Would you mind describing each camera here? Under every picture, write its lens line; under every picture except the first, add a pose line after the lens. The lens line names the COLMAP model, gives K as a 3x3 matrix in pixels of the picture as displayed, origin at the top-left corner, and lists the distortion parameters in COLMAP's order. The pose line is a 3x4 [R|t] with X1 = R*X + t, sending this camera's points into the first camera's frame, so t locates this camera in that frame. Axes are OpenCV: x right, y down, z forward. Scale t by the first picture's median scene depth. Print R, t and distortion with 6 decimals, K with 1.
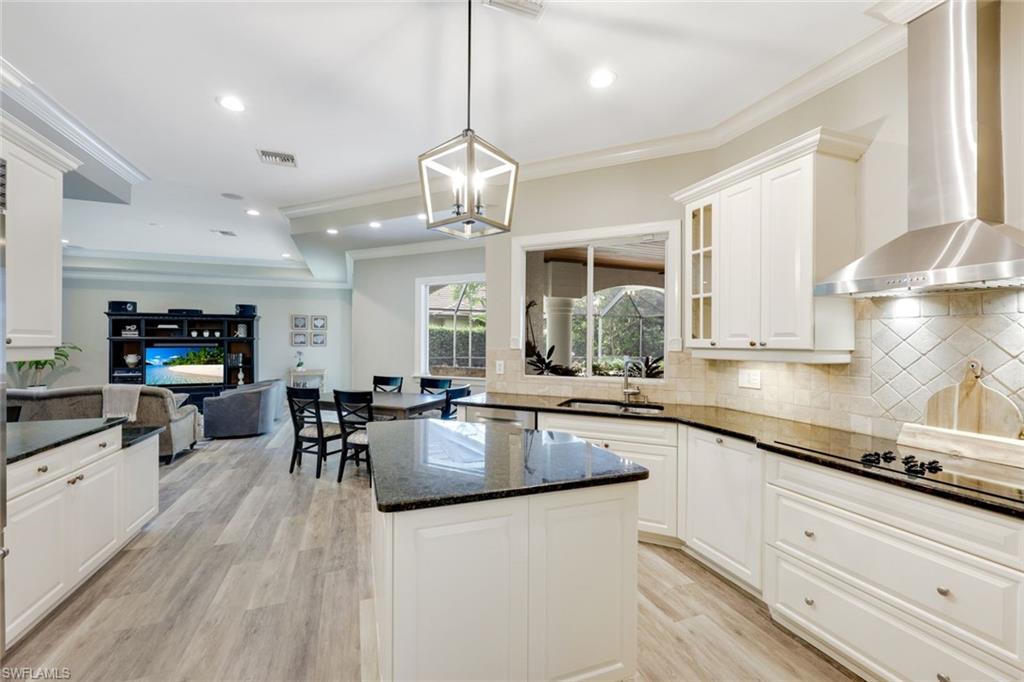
lens RADIAL K [[417.6, 0, 513.3], [0, 417.6, 340.0], [0, 0, 1]] dist [-0.000180, -0.000032]
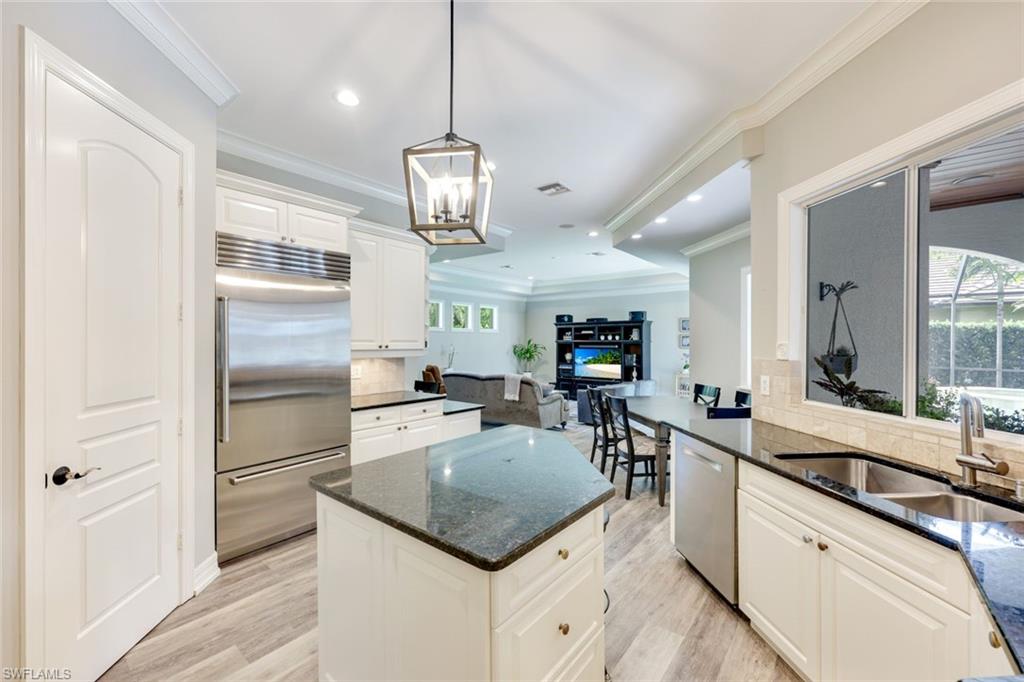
lens RADIAL K [[417.6, 0, 513.3], [0, 417.6, 340.0], [0, 0, 1]] dist [-0.000180, -0.000032]
pose [[0.506115, -0.005473, -0.862449, 0.177972], [0.004355, 0.999983, -0.003790, -0.004351], [0.862455, -0.001838, 0.506130, 0.146680]]
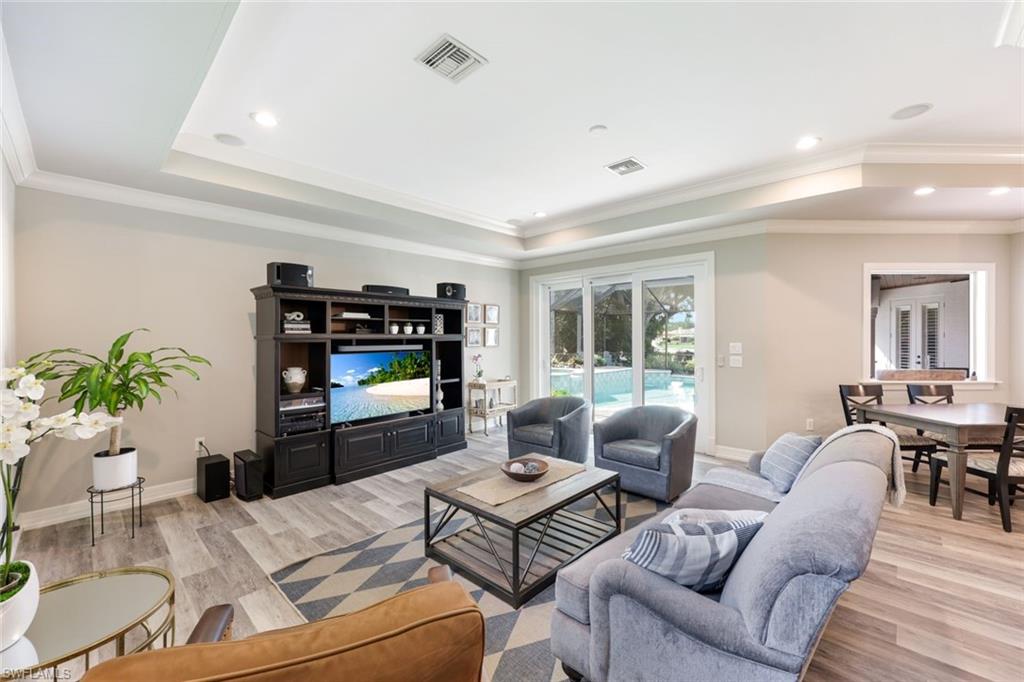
lens RADIAL K [[417.6, 0, 513.3], [0, 417.6, 340.0], [0, 0, 1]] dist [-0.000180, -0.000032]
pose [[0.902174, -0.003303, 0.431360, -0.891231], [0.001430, 0.999988, 0.004667, -0.002233], [-0.431370, -0.003594, 0.902168, 0.411379]]
